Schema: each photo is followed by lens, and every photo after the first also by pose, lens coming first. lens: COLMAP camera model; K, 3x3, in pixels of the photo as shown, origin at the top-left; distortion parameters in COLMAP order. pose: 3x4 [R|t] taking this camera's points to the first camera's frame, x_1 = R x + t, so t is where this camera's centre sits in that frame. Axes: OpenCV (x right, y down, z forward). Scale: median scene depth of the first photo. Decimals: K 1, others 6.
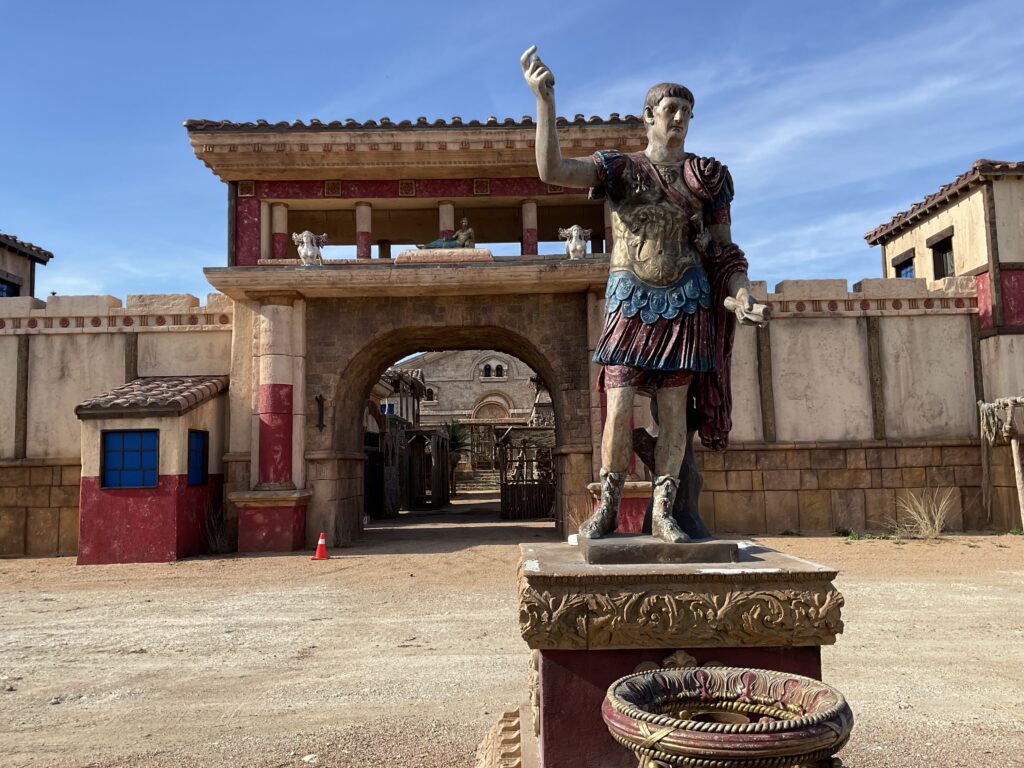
lens RADIAL K [[854.8, 0, 510.5], [0, 854.8, 384.4], [0, 0, 1]] dist [-0.002359, -0.000031]
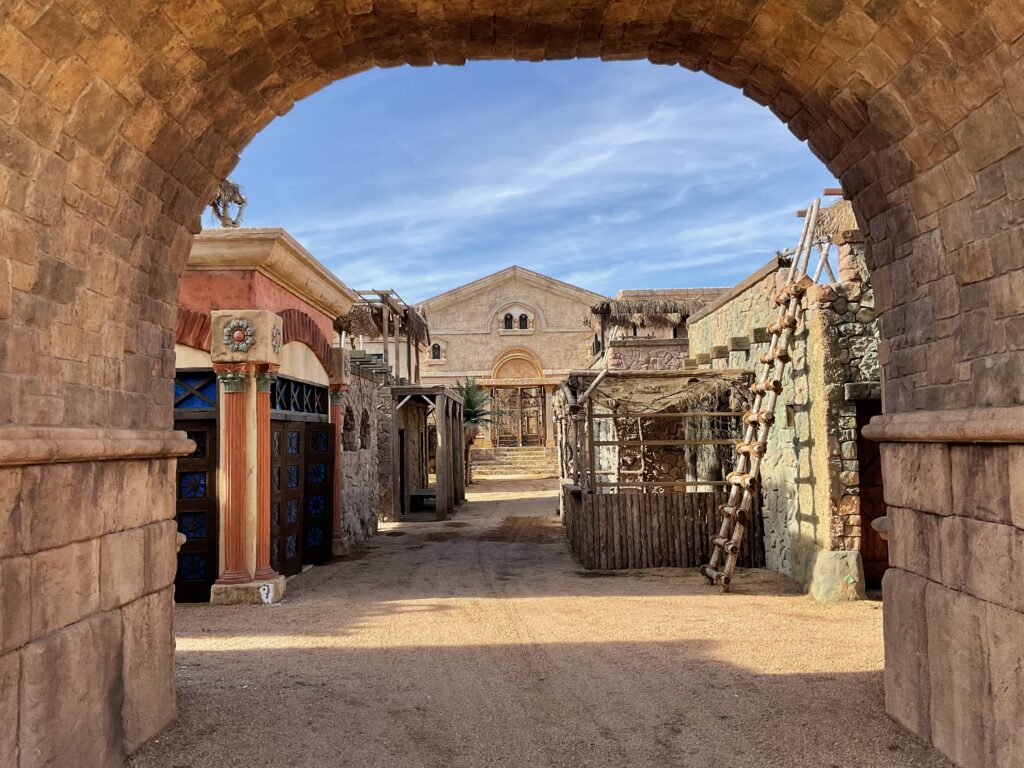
lens RADIAL K [[861.7, 0, 513.1], [0, 861.7, 382.0], [0, 0, 1]] dist [0.001216, -0.000009]
pose [[0.999973, 0.001296, -0.007233, -0.020770], [-0.001067, 0.999500, 0.031599, 0.018775], [0.007270, -0.031590, 0.999474, 0.241994]]
